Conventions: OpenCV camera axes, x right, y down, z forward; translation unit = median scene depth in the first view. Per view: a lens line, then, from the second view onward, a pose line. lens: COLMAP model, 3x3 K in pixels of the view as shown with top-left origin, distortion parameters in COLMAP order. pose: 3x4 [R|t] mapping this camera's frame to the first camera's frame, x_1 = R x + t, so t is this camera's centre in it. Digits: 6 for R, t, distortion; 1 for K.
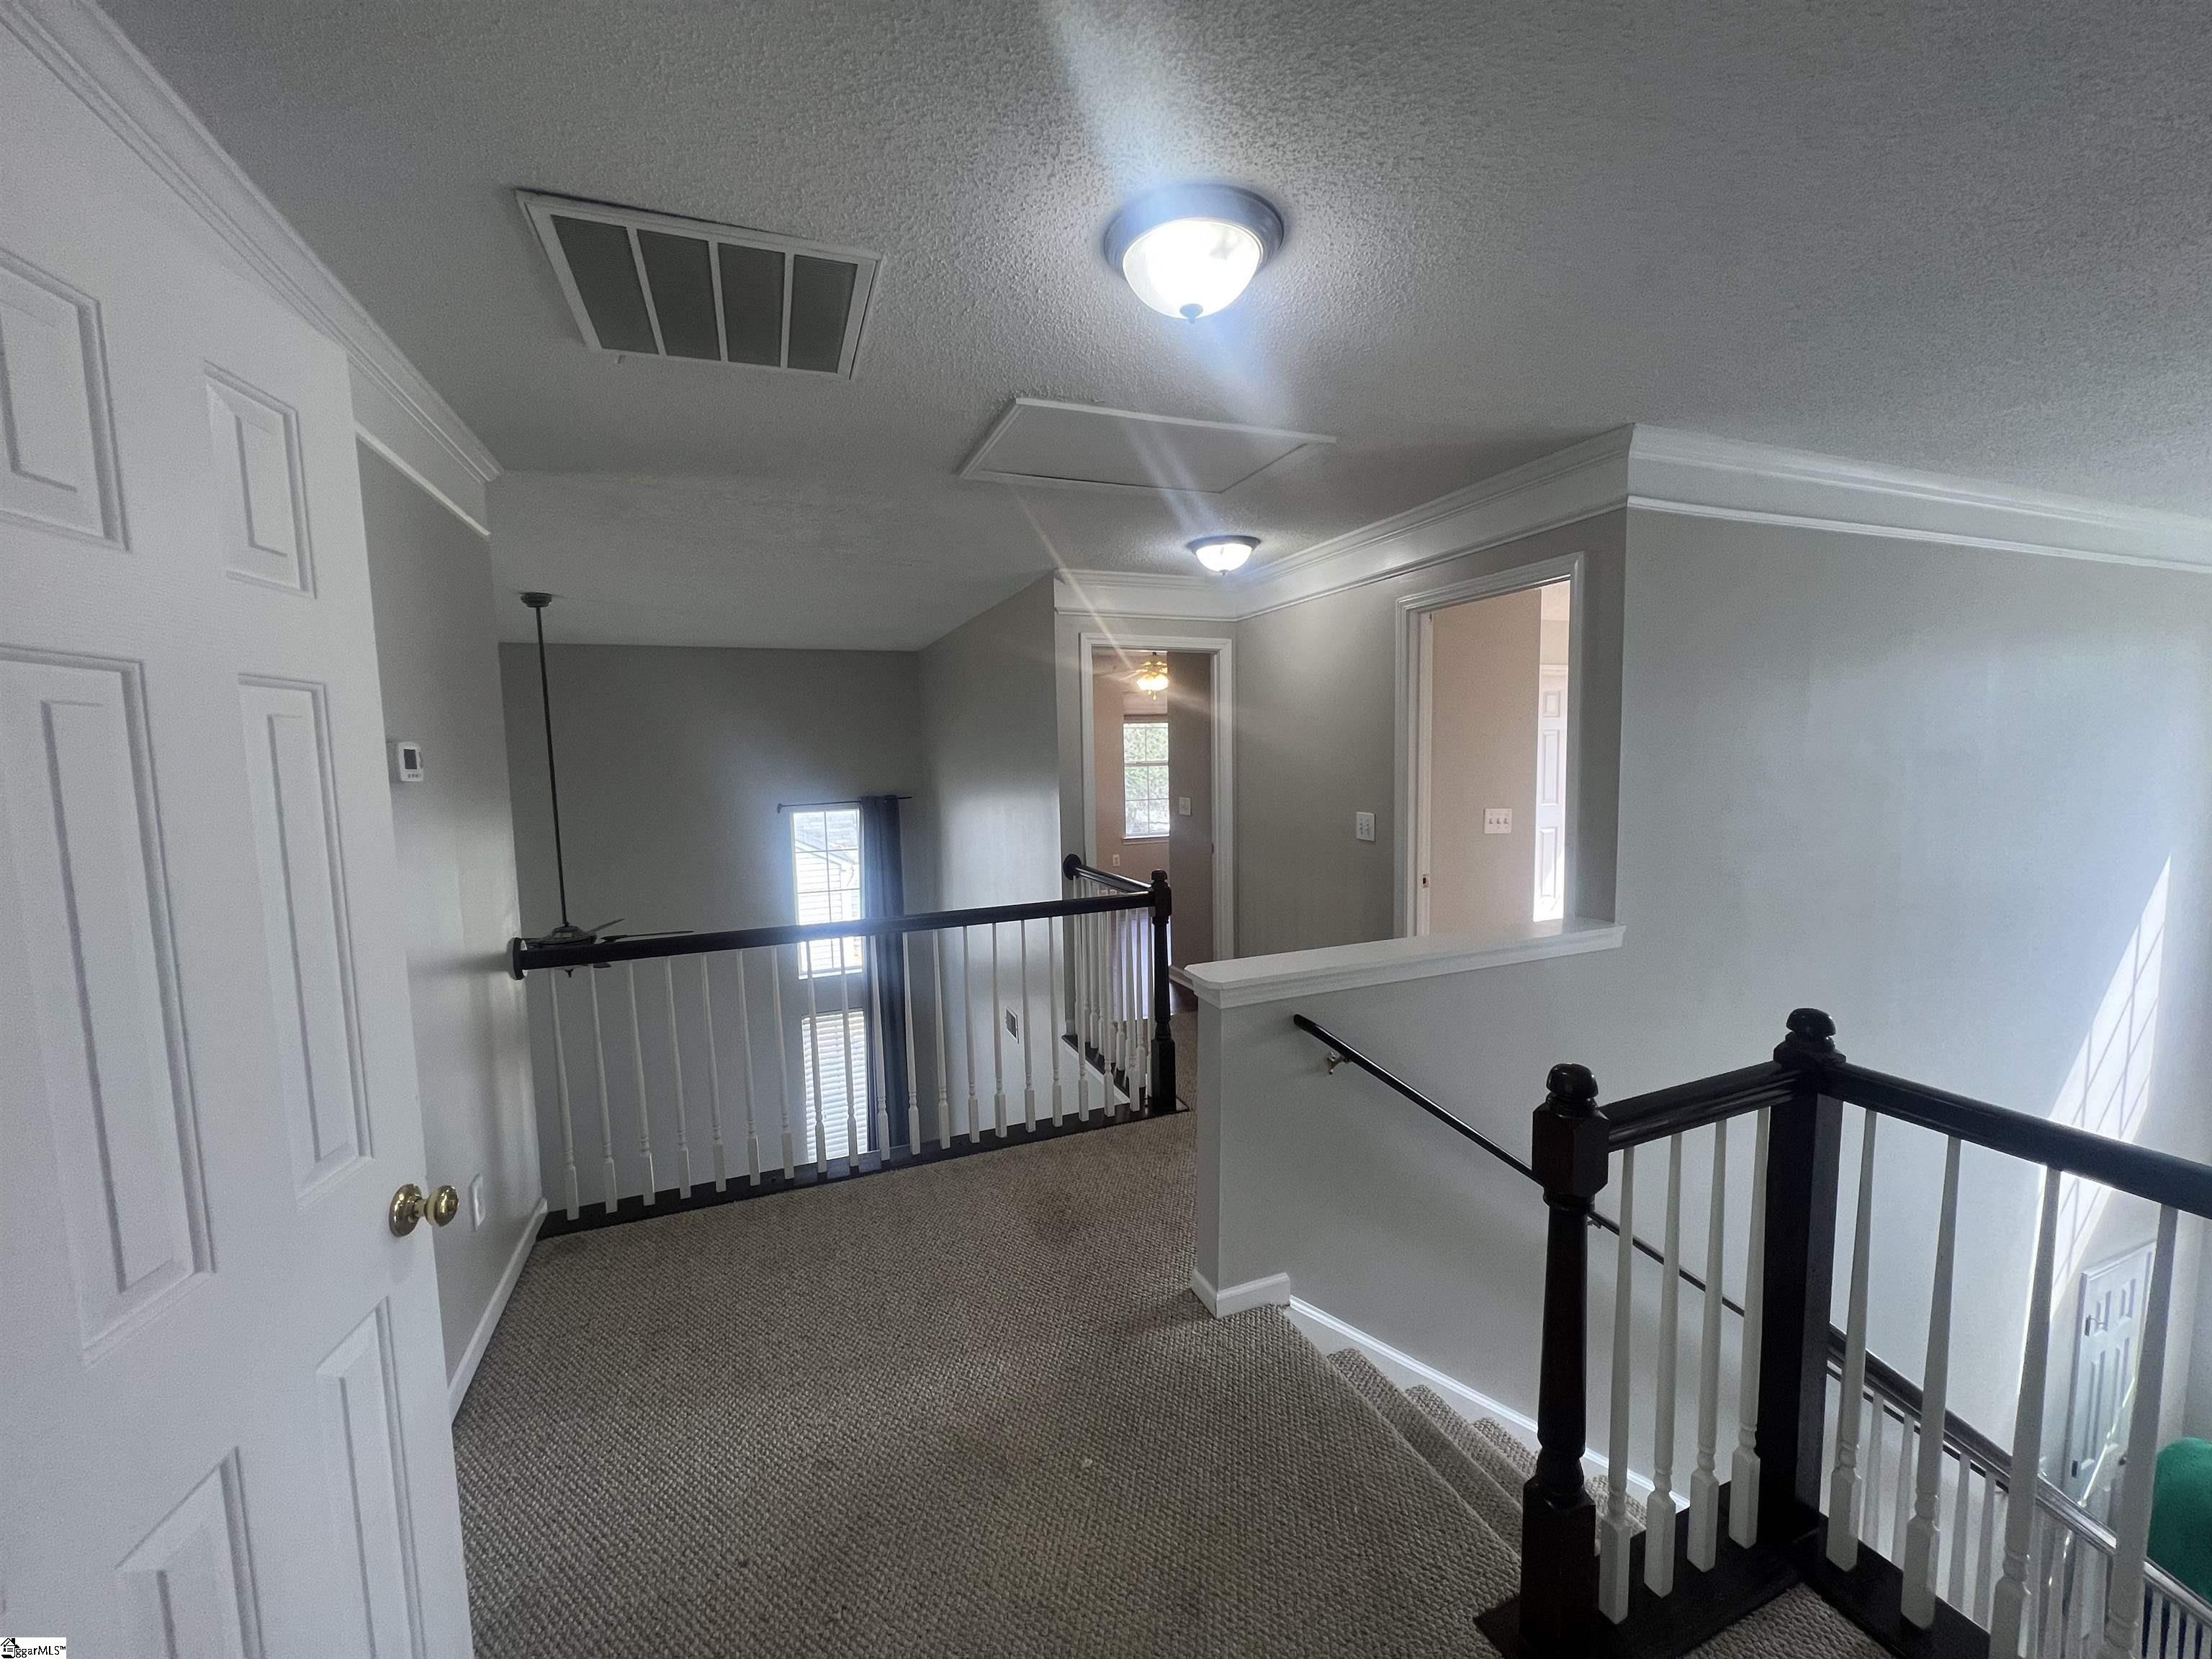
lens RADIAL K [[874.5, 0, 1110.6], [0, 874.5, 830.6], [0, 0, 1]] dist [-0.002457, 0.000039]
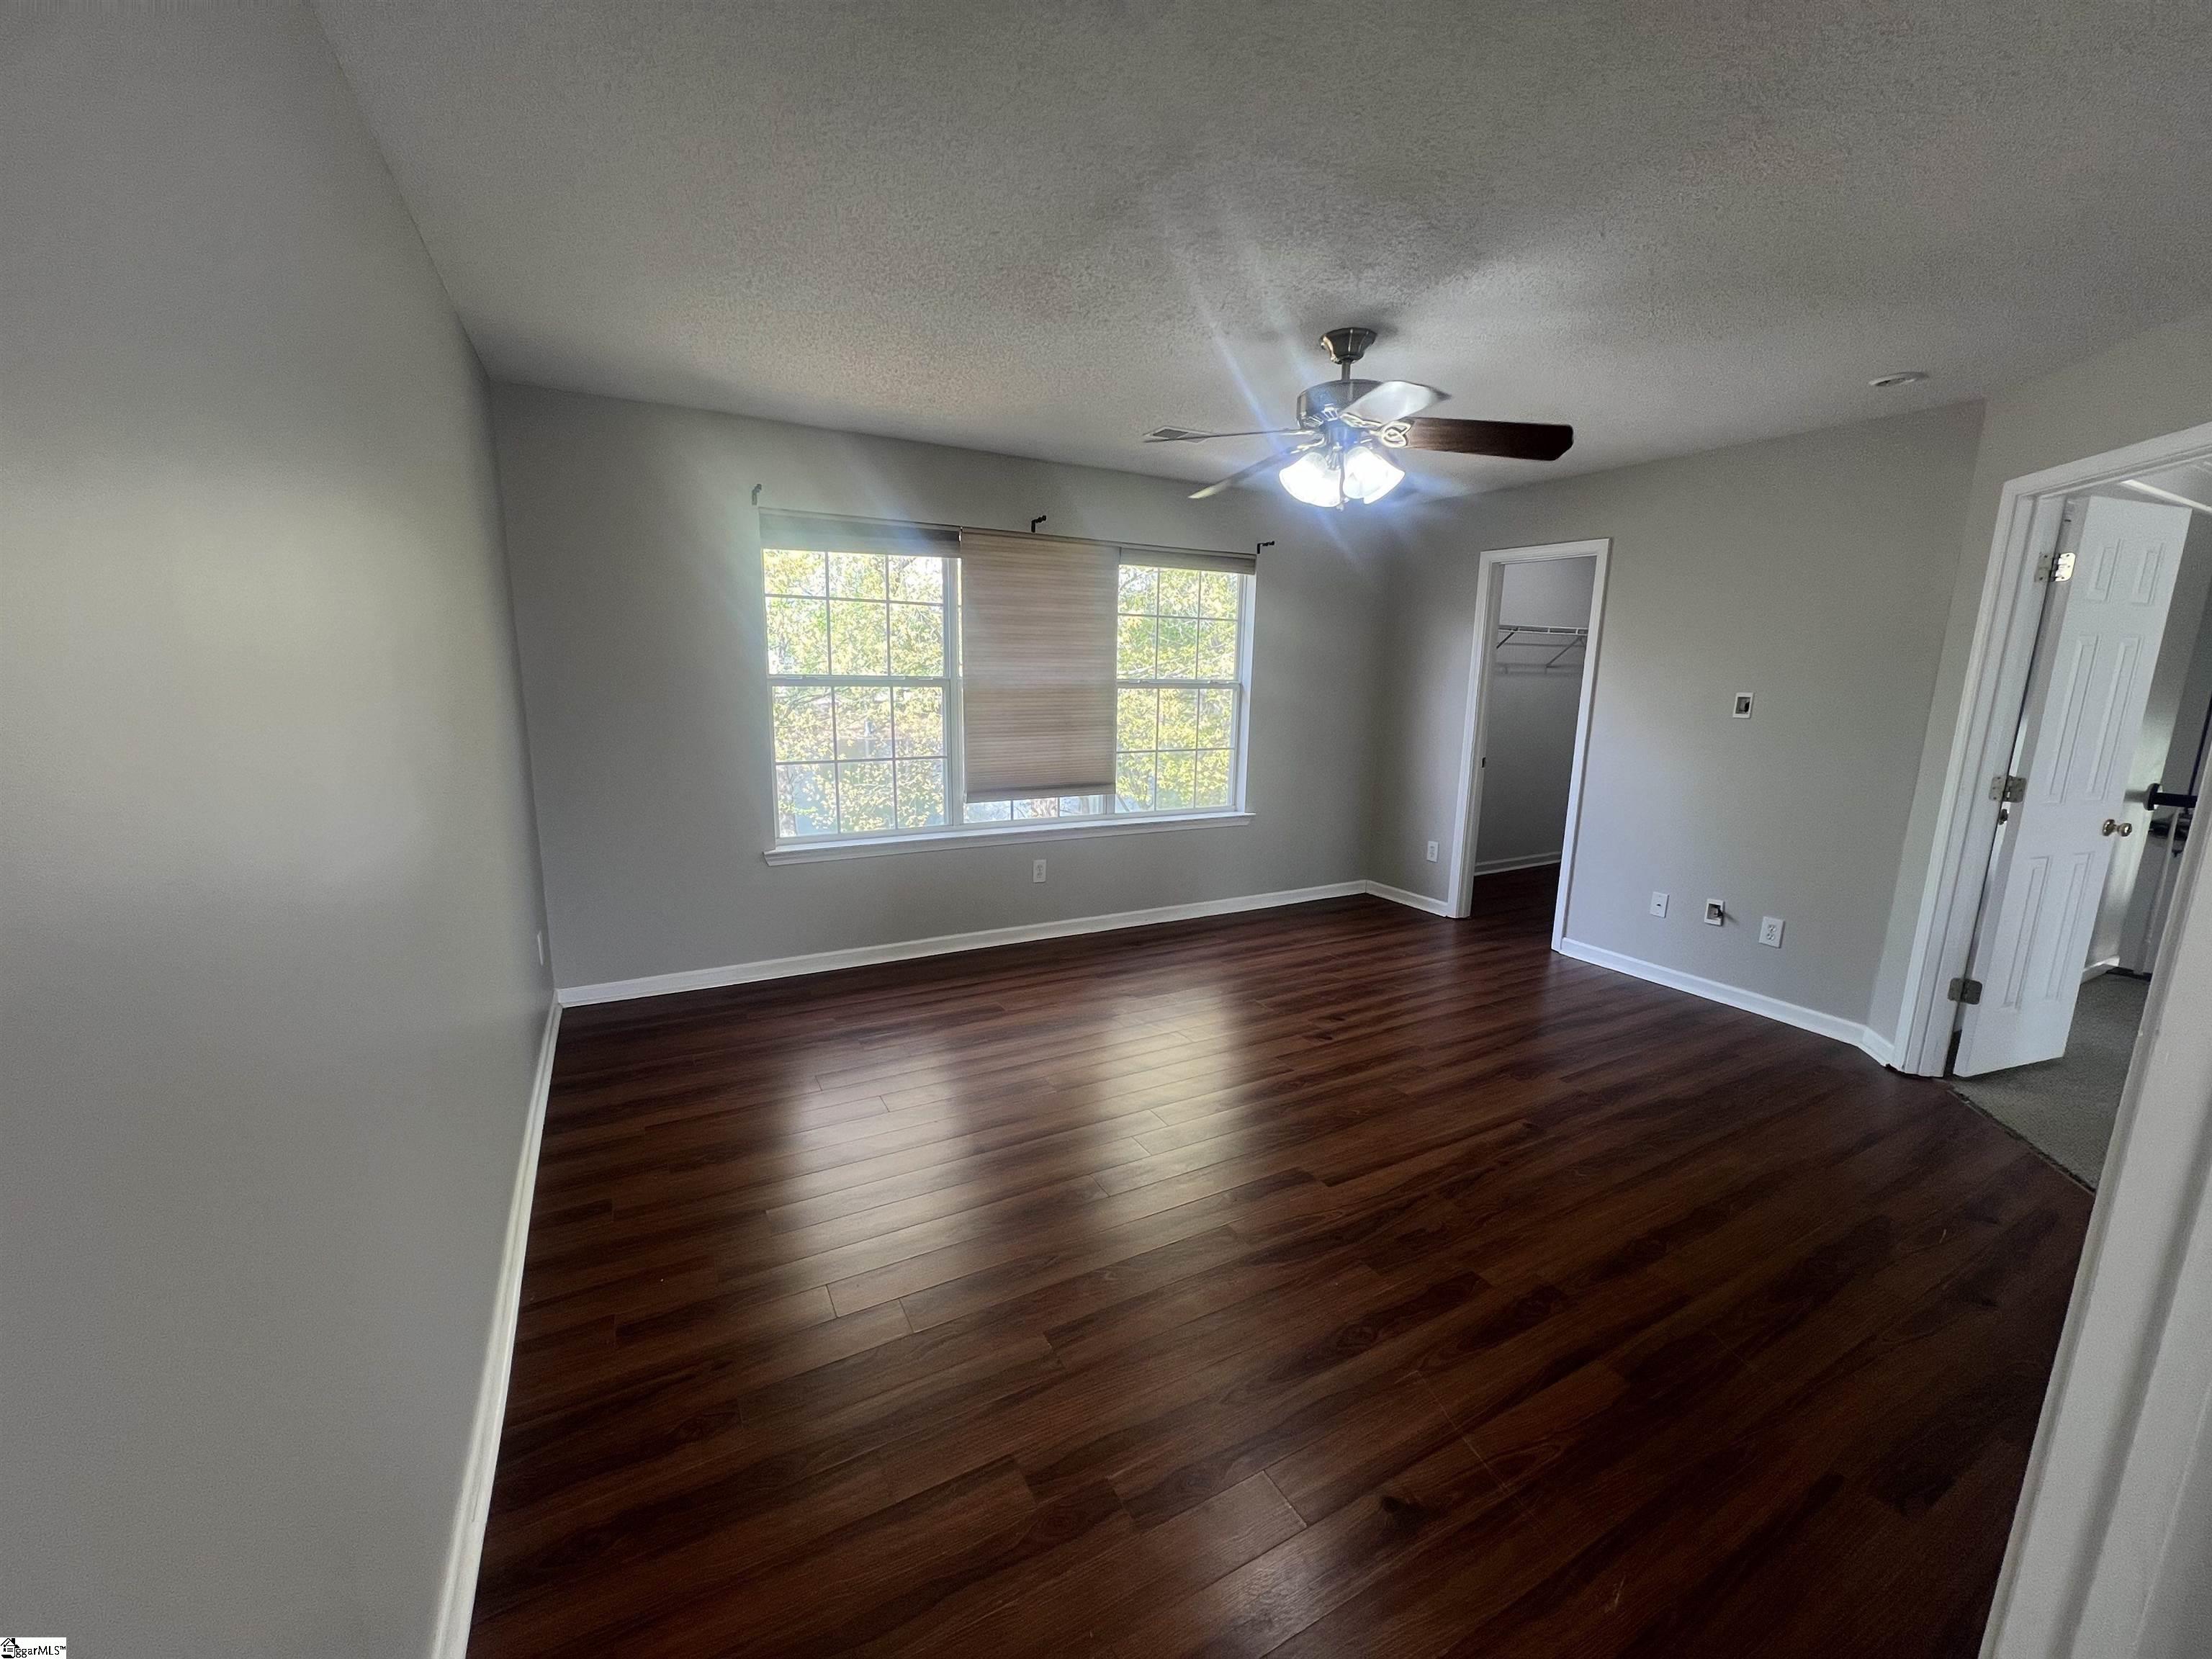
lens RADIAL K [[874.5, 0, 1110.6], [0, 874.5, 830.6], [0, 0, 1]] dist [-0.002457, 0.000039]
pose [[0.110939, 0.209801, -0.971430, 0.733188], [-0.112623, 0.973821, 0.197455, 0.105098], [0.987425, 0.087500, 0.131663, -1.183149]]
